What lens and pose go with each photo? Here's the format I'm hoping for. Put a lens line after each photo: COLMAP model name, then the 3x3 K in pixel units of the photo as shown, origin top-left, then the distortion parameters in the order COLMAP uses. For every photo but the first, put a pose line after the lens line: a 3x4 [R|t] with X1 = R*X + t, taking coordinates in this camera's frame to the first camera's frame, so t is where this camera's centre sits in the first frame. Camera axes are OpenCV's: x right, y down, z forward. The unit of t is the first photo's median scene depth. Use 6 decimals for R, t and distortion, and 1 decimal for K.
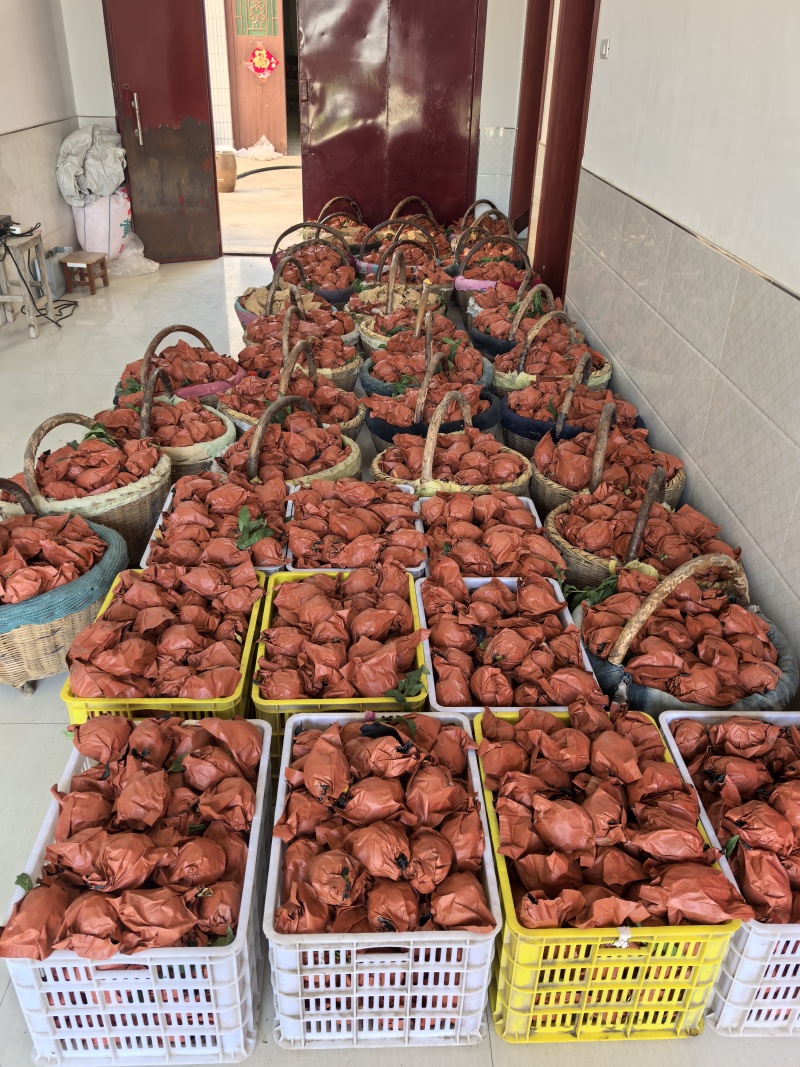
lens RADIAL K [[837.9, 0, 400.0], [0, 837.9, 533.5], [0, 0, 1]] dist [-0.000115, -0.050345]
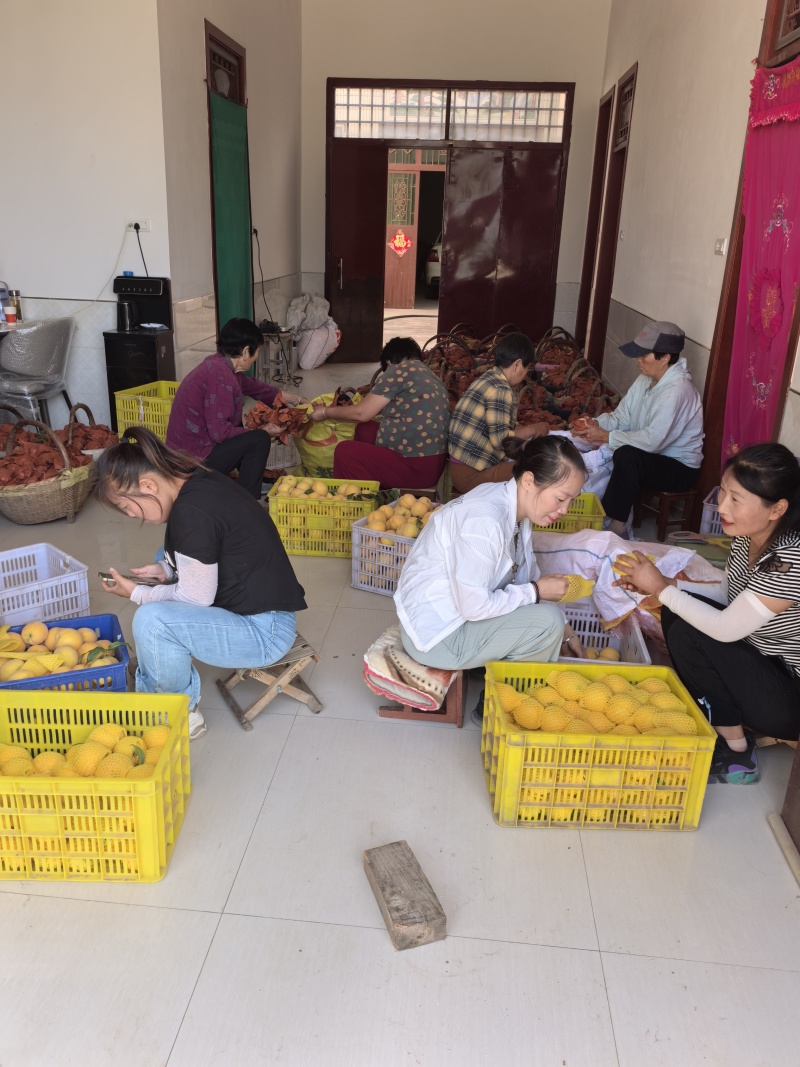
lens RADIAL K [[837.9, 0, 400.0], [0, 837.9, 533.5], [0, 0, 1]] dist [-0.000115, -0.050345]
pose [[0.993719, 0.032558, -0.107062, -0.008857], [-0.051568, 0.982332, -0.179904, 0.281961], [0.099313, 0.184295, 0.977841, -0.482194]]
